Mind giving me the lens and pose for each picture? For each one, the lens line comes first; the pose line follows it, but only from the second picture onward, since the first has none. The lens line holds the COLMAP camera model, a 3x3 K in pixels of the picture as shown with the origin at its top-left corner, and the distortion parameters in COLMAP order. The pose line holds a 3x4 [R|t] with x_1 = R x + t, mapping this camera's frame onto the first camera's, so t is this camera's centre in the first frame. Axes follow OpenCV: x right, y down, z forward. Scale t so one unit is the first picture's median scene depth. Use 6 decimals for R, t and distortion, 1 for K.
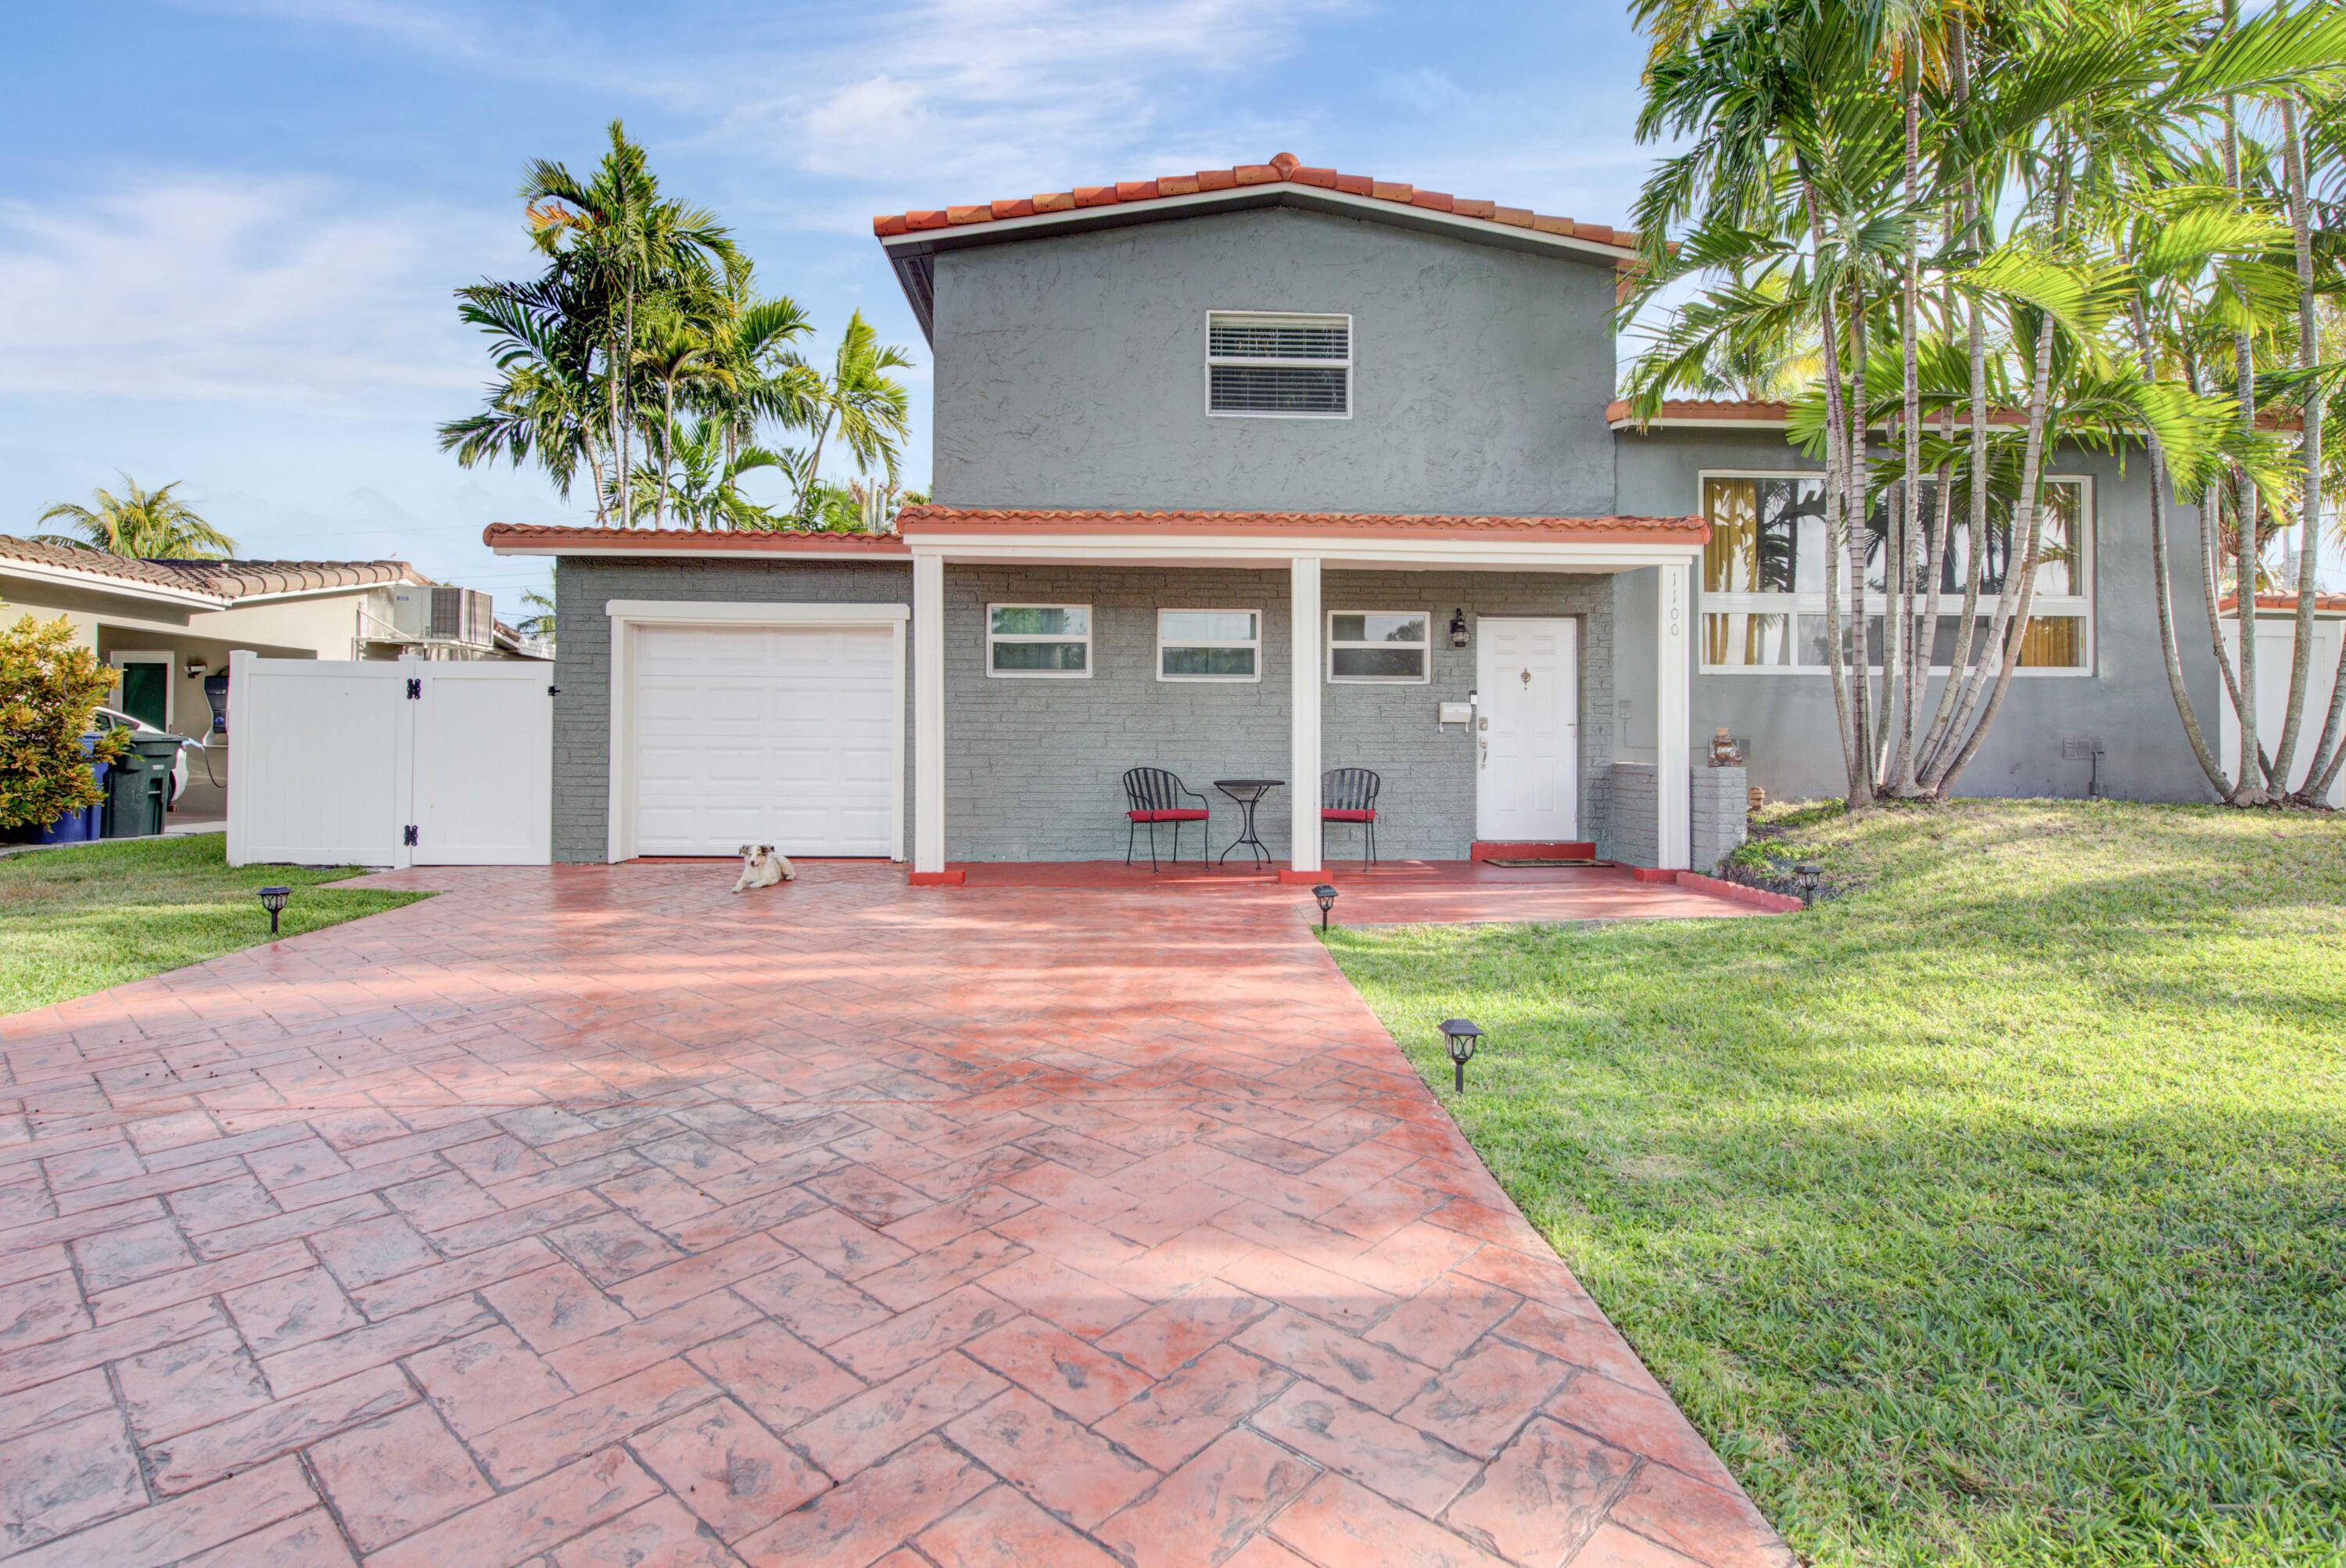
lens RADIAL K [[1144.4, 0, 1172.7], [0, 1144.4, 736.5], [0, 0, 1]] dist [0.001359, 0.000130]
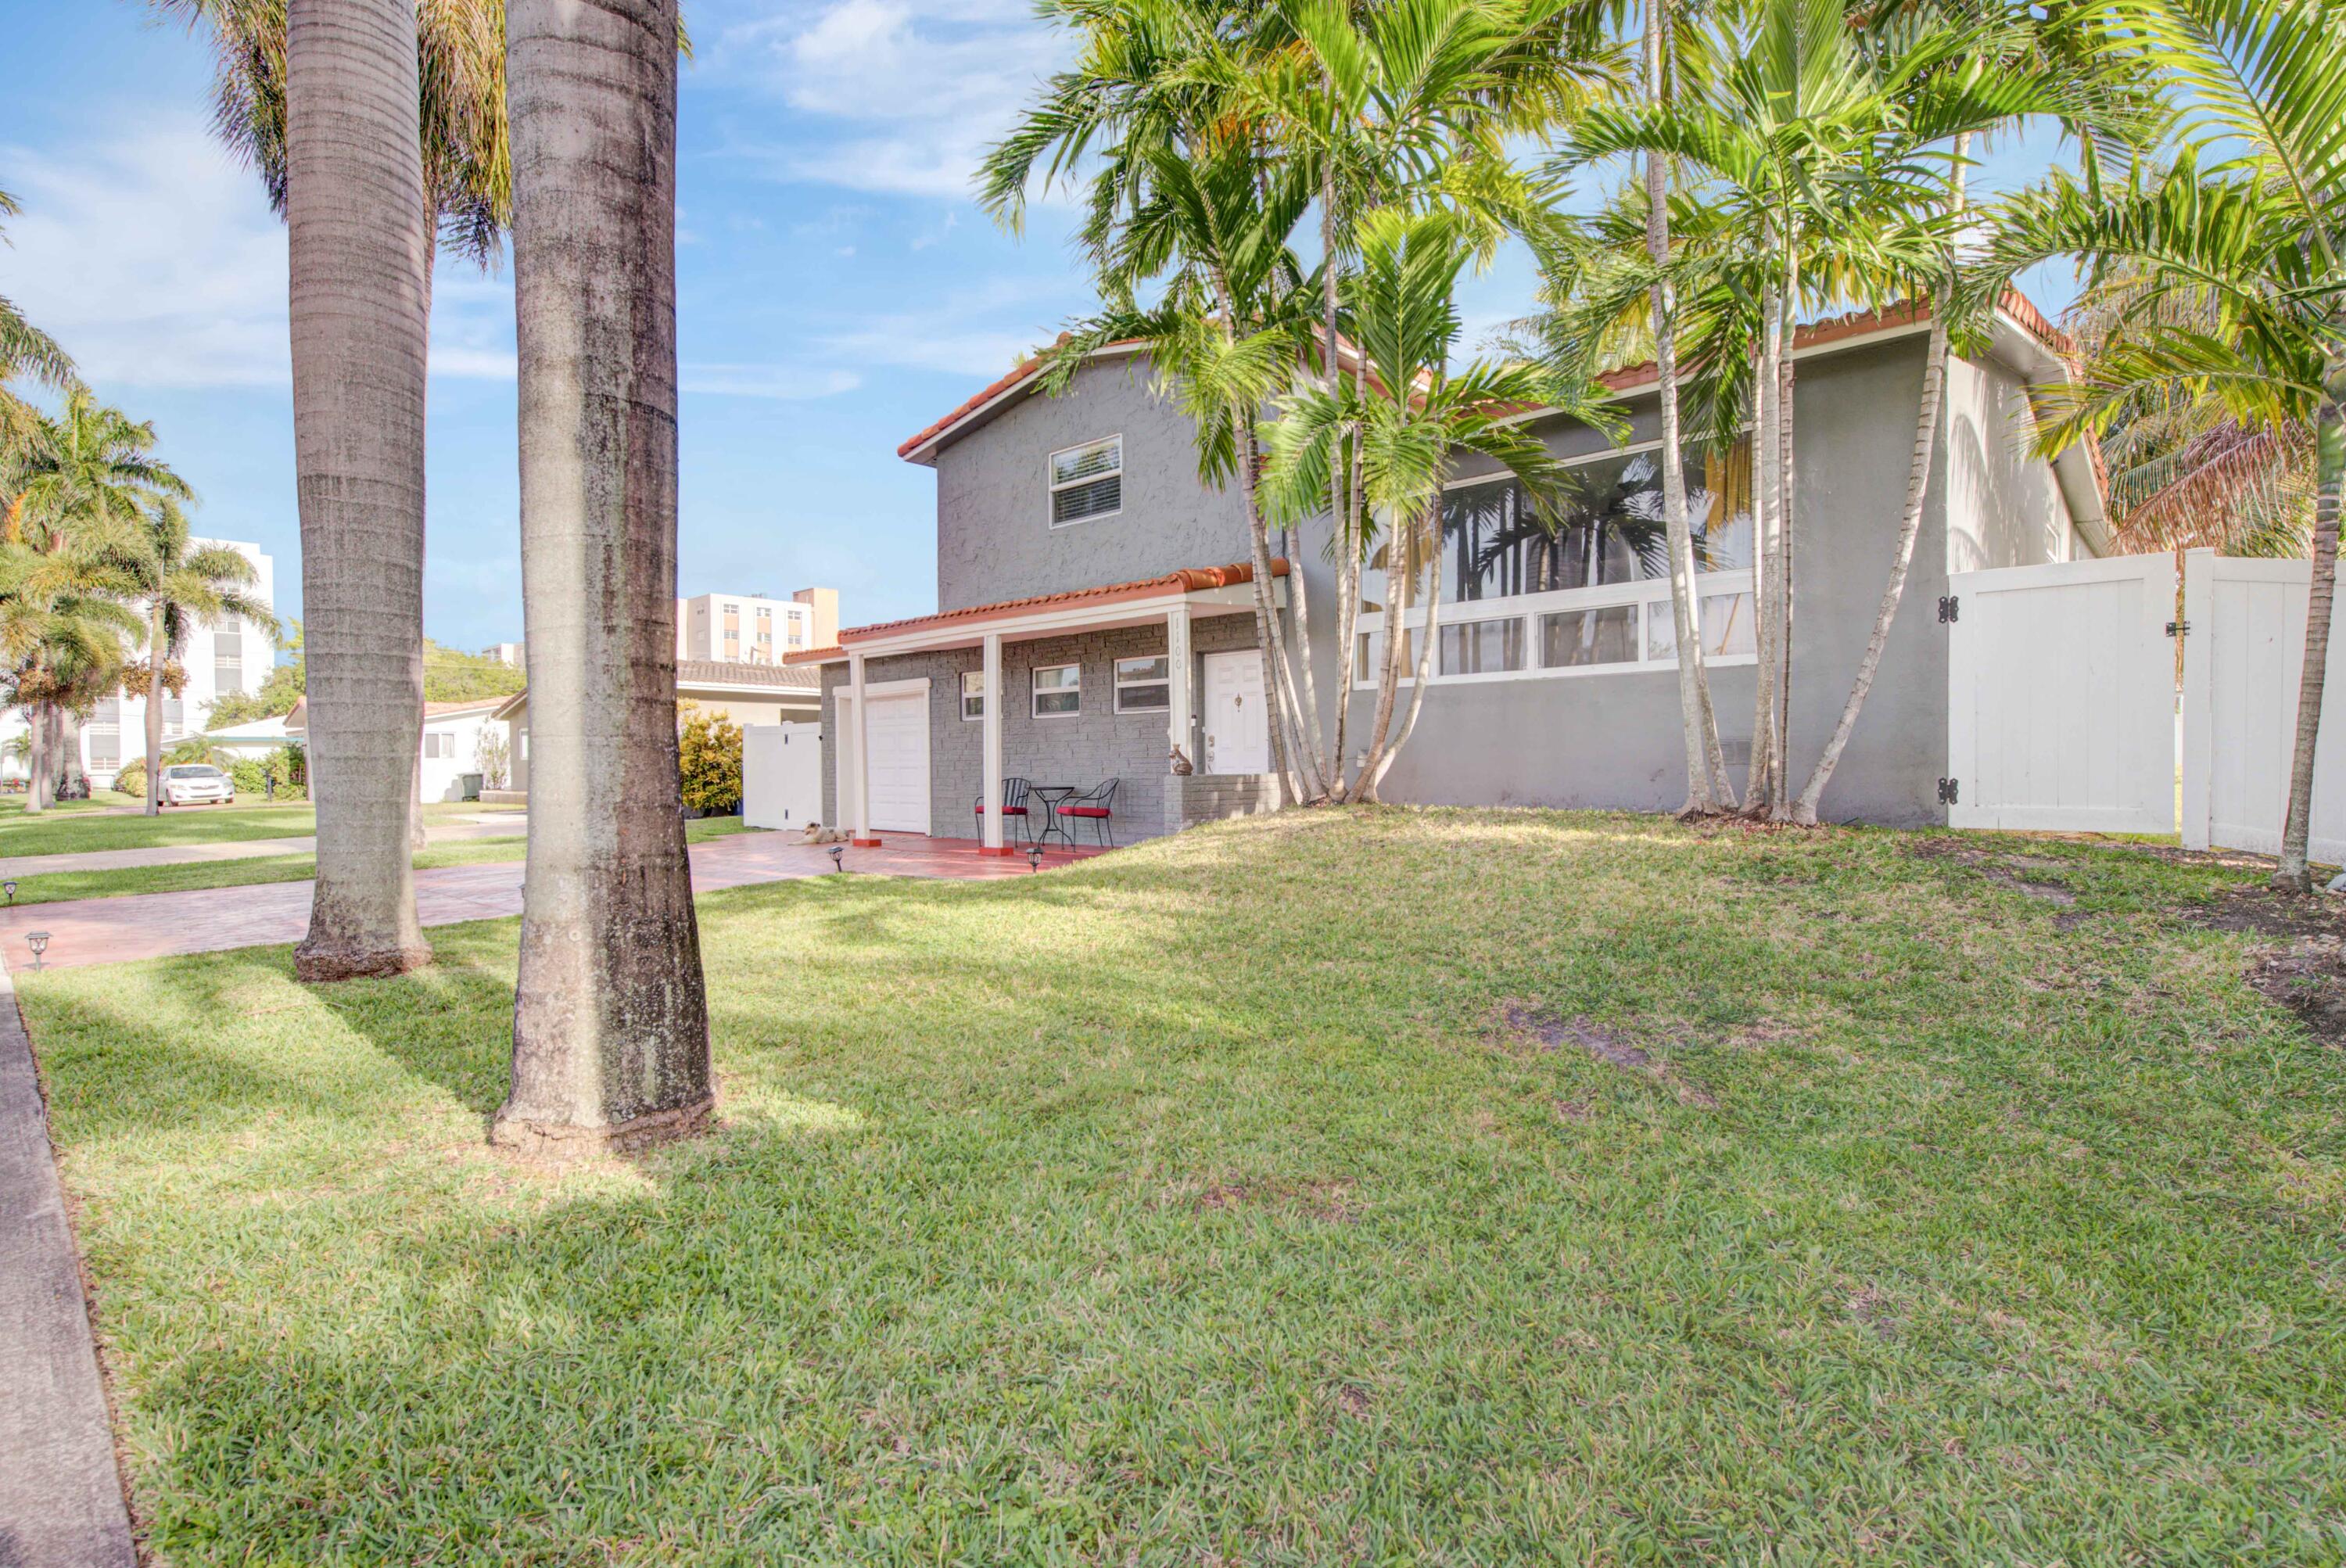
lens RADIAL K [[1149.7, 0, 1173.0], [0, 1149.7, 784.0], [0, 0, 1]] dist [-0.000533, 0.000002]
pose [[0.694286, -0.000519, -0.719699, 1.151553], [0.020013, 0.999627, 0.018585, 0.011247], [0.719421, -0.027306, 0.694037, 0.113705]]
